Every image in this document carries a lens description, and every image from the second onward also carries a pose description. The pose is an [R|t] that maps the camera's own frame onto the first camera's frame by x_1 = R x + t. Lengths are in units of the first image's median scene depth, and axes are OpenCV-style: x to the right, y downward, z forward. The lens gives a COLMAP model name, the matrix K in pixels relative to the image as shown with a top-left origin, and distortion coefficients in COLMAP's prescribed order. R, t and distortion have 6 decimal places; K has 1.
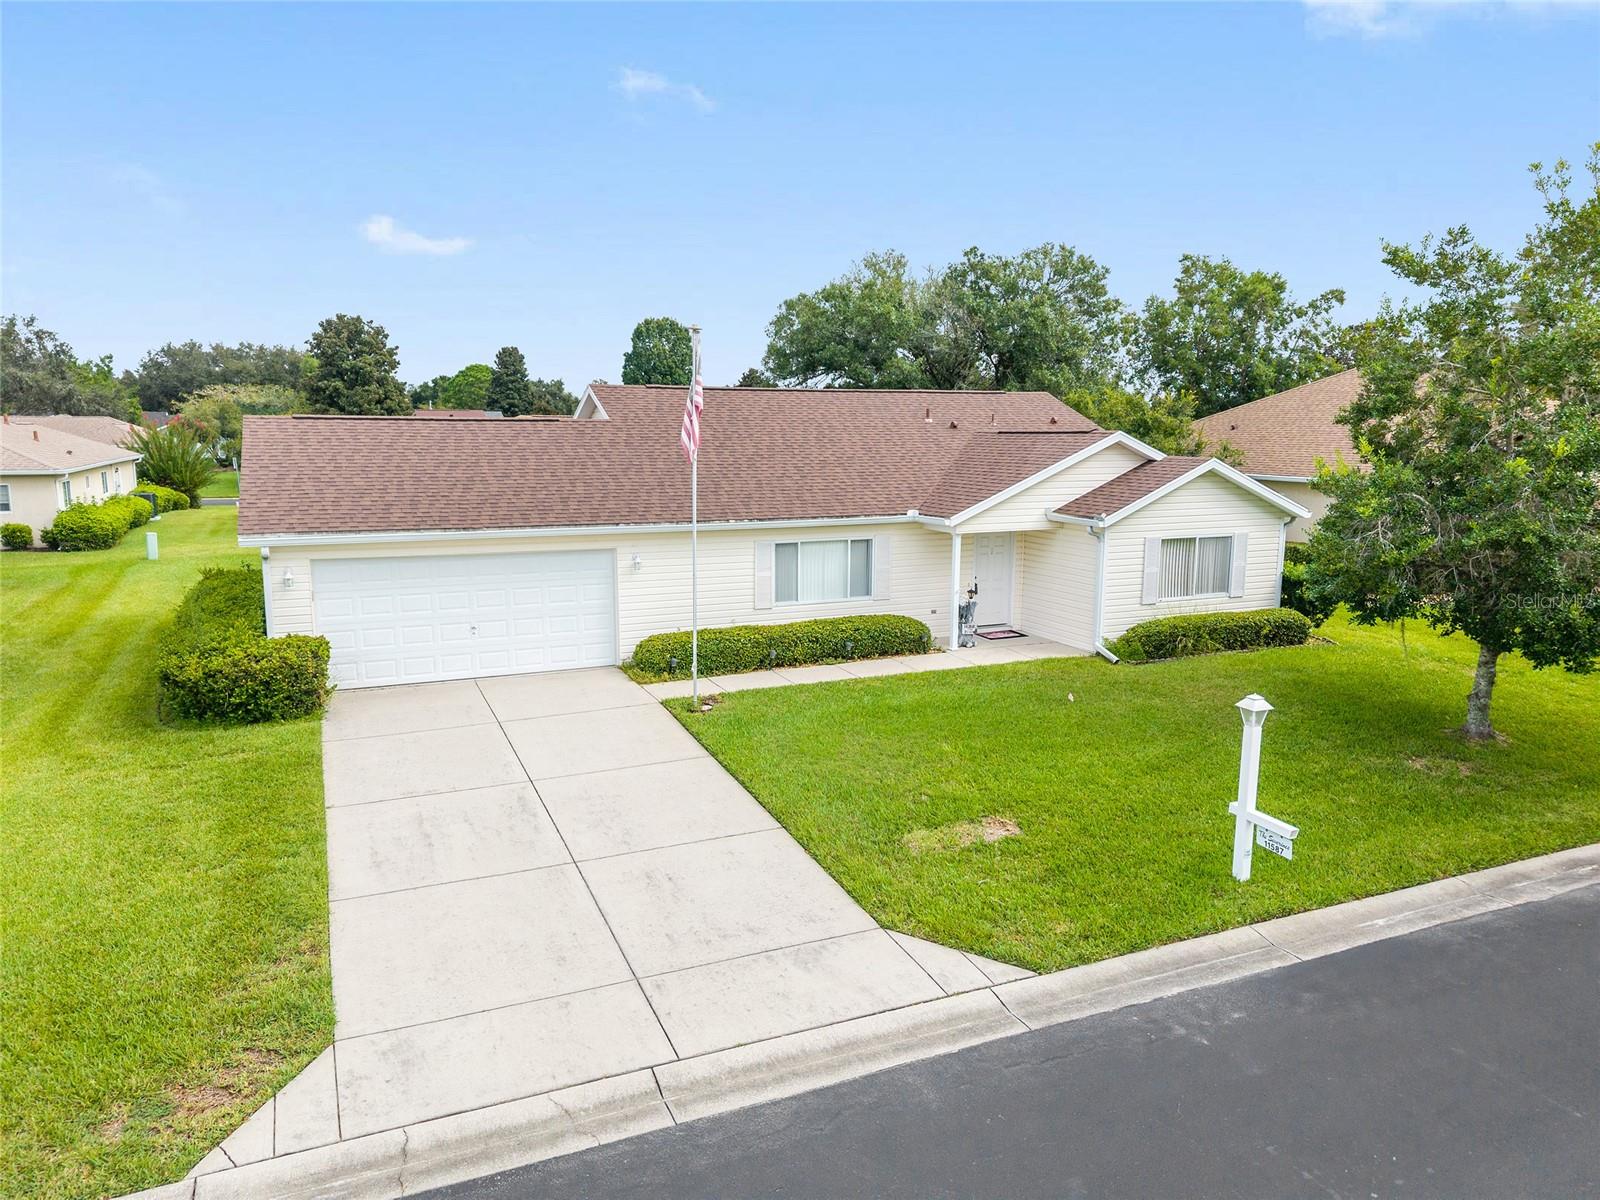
lens RADIAL K [[1056.6, 0, 800.0], [0, 1056.6, 600.0], [0, 0, 1]] dist [0.033258, -0.029680]
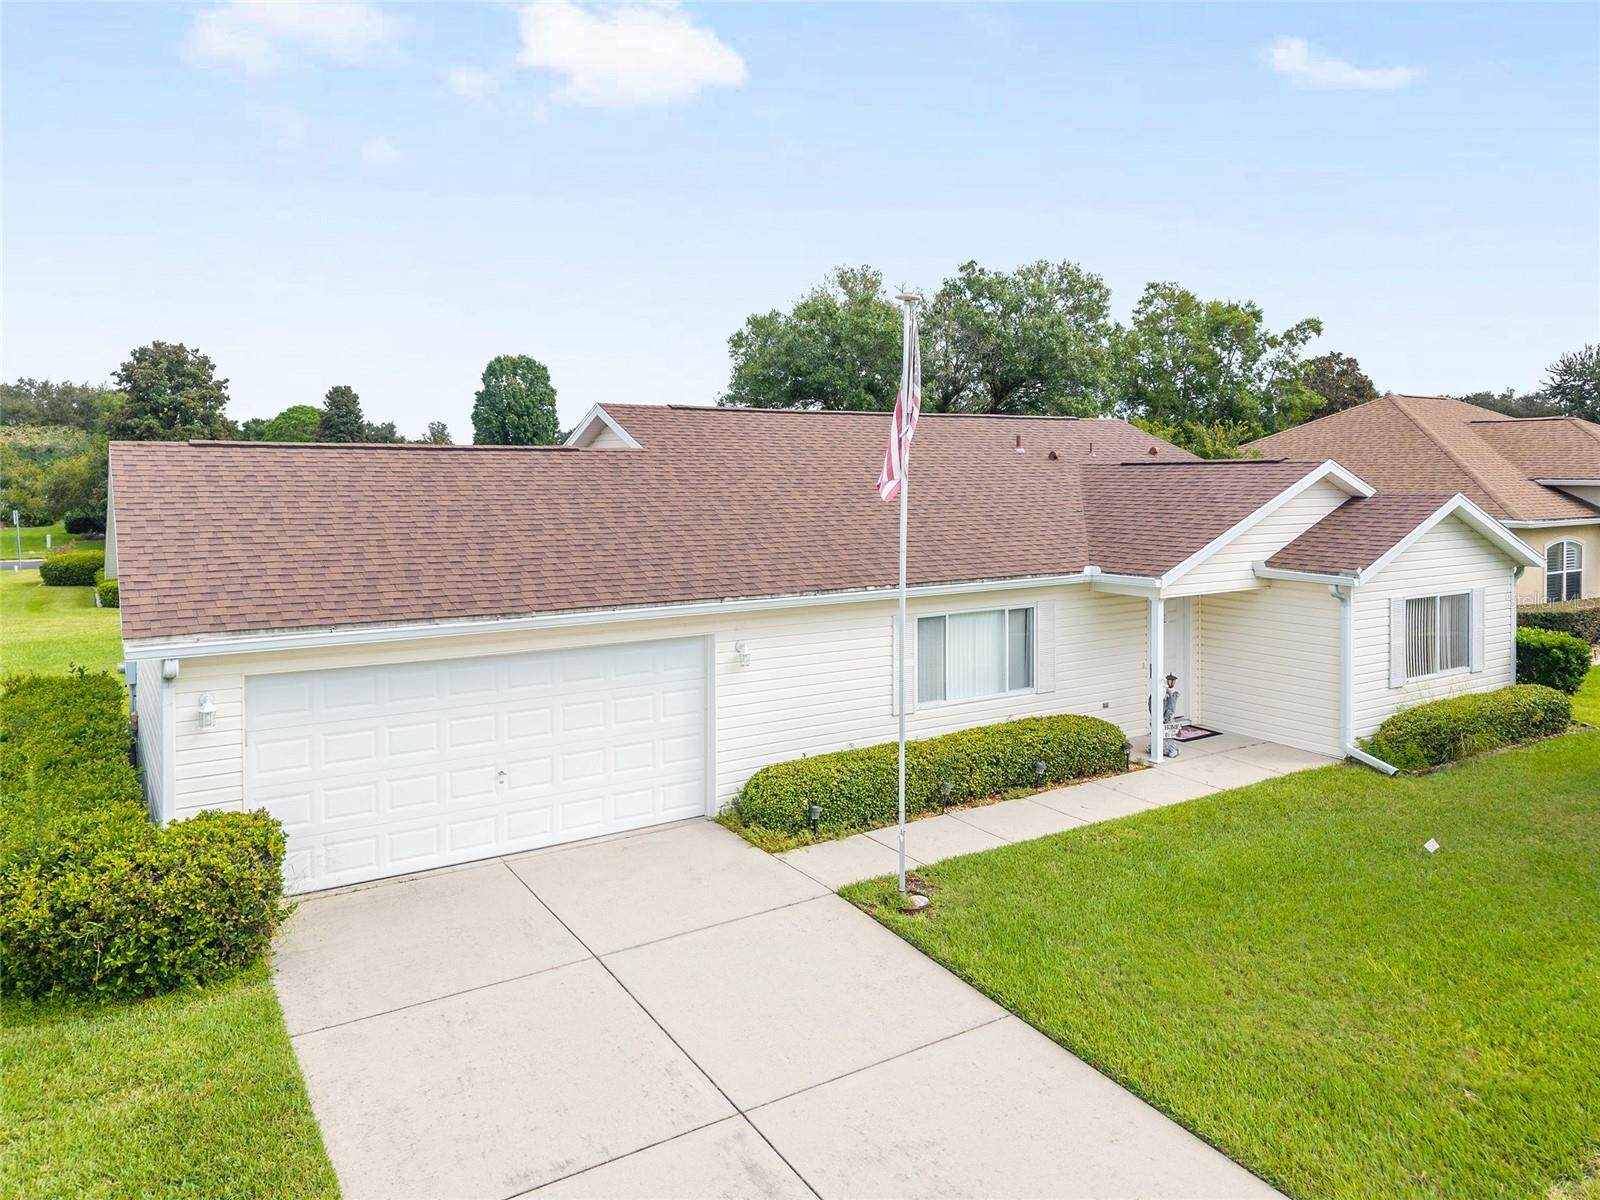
lens RADIAL K [[1097.9, 0, 795.1], [0, 1097.9, 489.4], [0, 0, 1]] dist [0.030757, -0.023191]
pose [[0.989575, -0.009313, 0.143714, -0.217304], [0.030084, 0.989259, -0.143045, -0.038496], [-0.140838, 0.145877, 0.979226, 0.302241]]
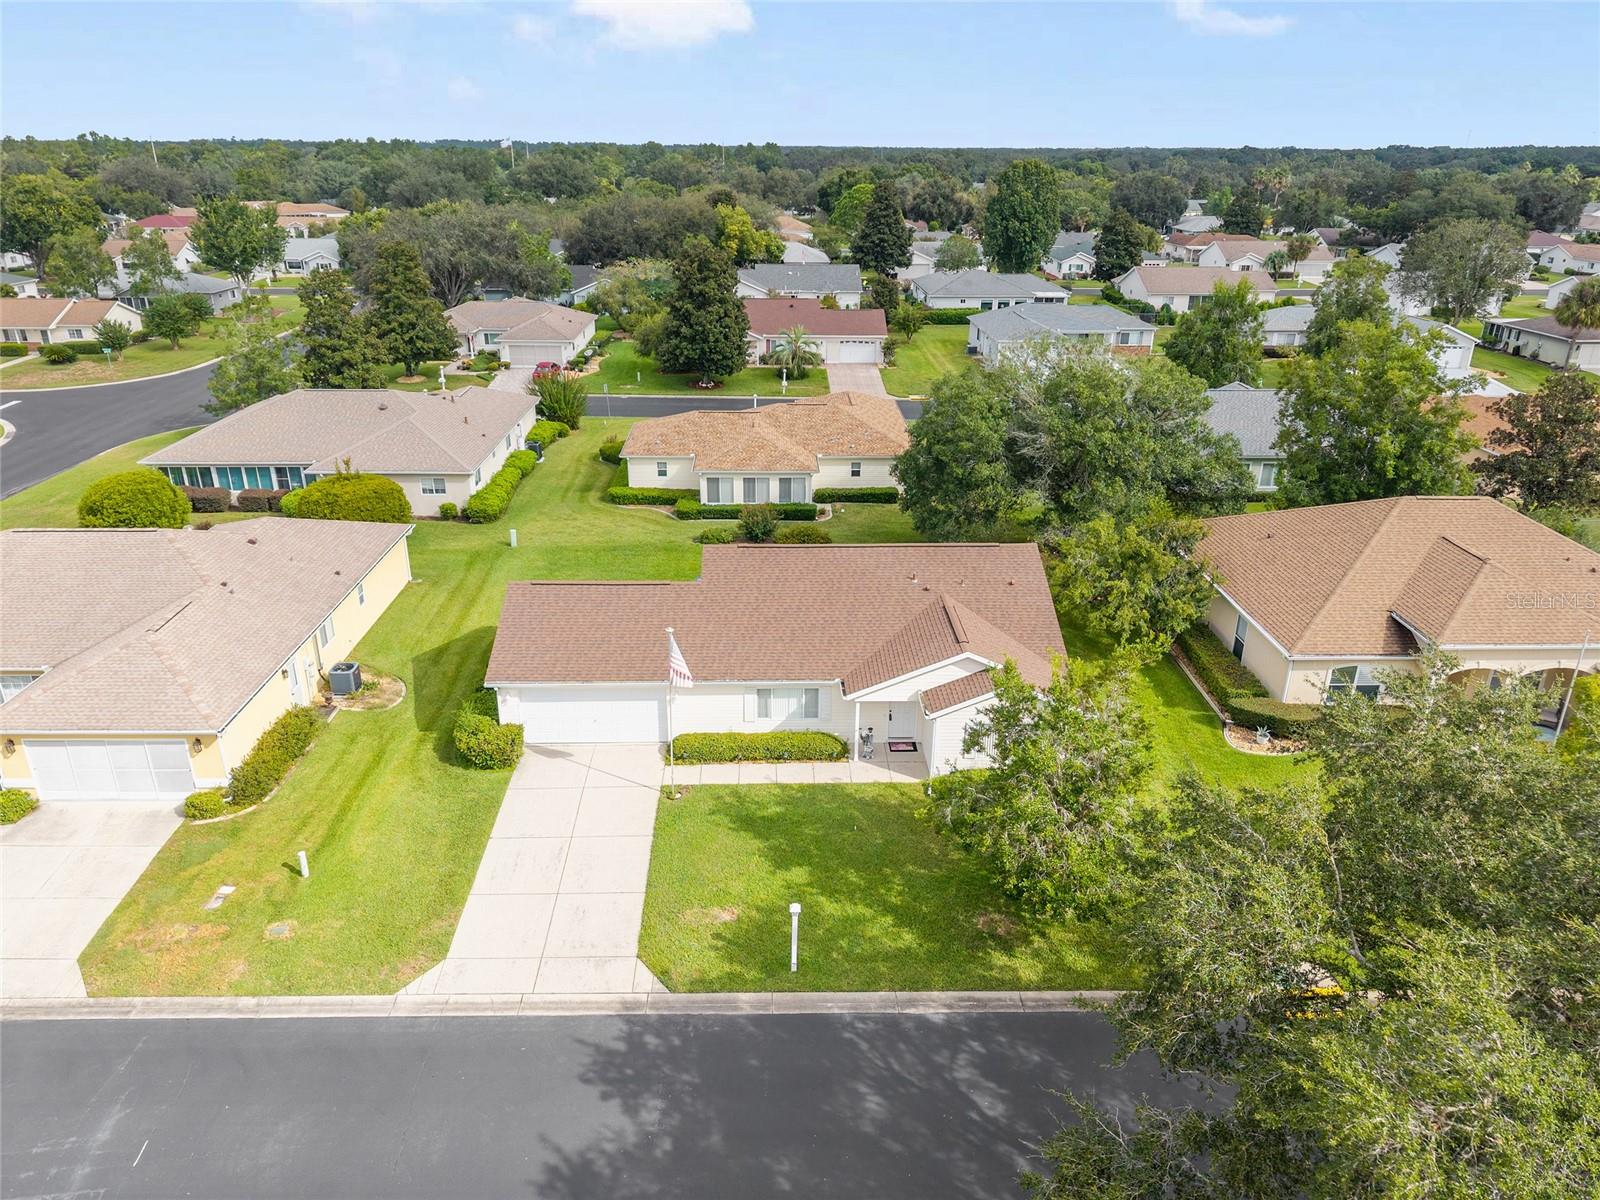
lens RADIAL K [[1084.5, 0, 800.5], [0, 1084.5, 585.1], [0, 0, 1]] dist [0.034647, -0.038736]
pose [[0.923132, 0.144053, -0.356476, 0.698847], [-0.065683, 0.972616, 0.222945, -0.664494], [0.378830, -0.182393, 0.907315, -0.618974]]
